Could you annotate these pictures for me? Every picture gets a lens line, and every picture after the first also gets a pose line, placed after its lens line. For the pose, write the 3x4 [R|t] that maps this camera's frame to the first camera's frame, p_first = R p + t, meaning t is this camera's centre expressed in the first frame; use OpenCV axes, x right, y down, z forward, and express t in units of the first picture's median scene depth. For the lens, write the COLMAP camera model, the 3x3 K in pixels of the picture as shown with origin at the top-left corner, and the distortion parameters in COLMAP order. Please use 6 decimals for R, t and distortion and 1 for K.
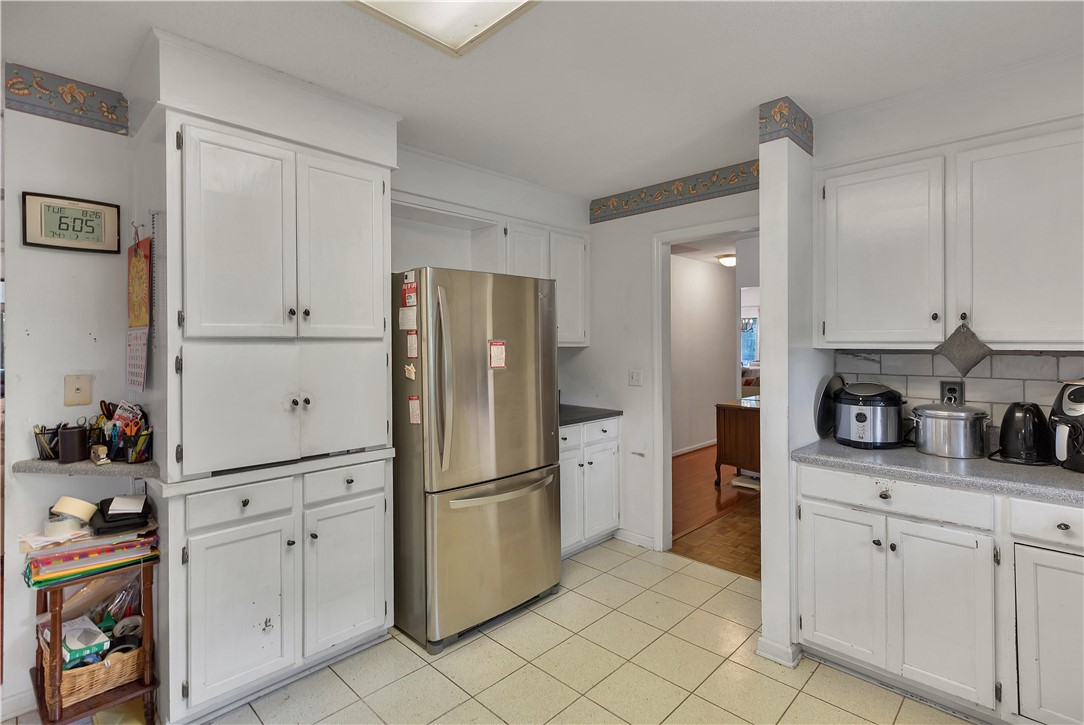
lens RADIAL K [[504.2, 0, 540.8], [0, 504.2, 340.8], [0, 0, 1]] dist [0.004574, -0.000210]
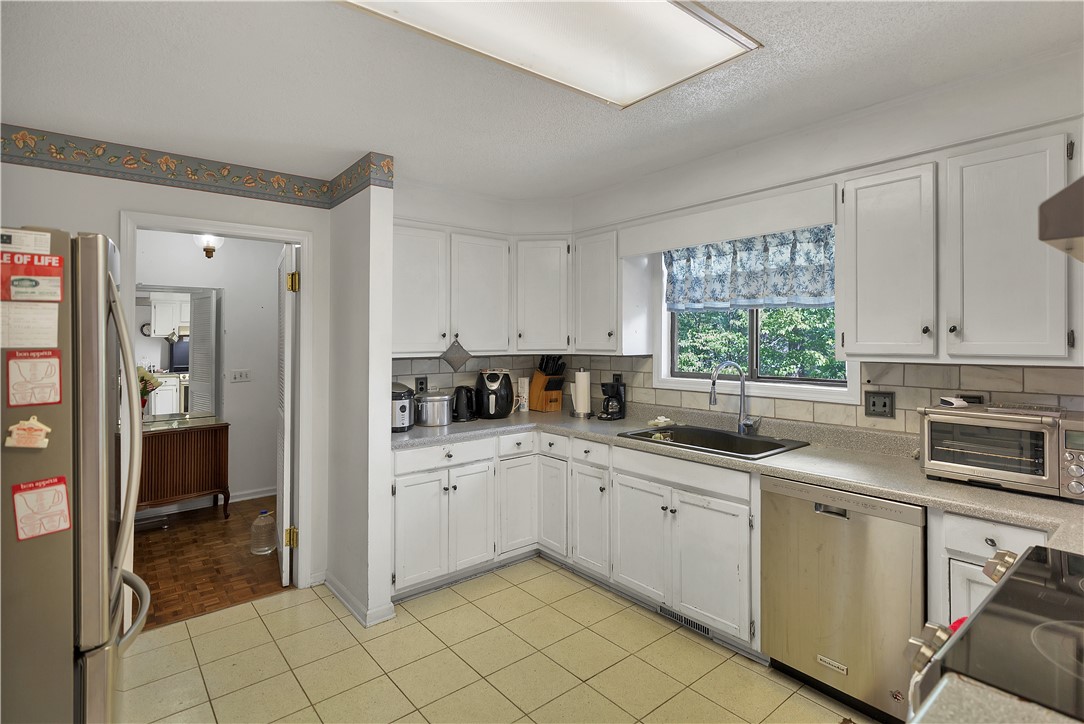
lens RADIAL K [[543.4, 0, 554.6], [0, 543.4, 334.6], [0, 0, 1]] dist [-0.002381, 0.000194]
pose [[0.107395, 0.008842, 0.994177, -0.810295], [0.006106, 0.999936, -0.009552, -0.030805], [-0.994198, 0.007096, 0.107334, 0.475074]]
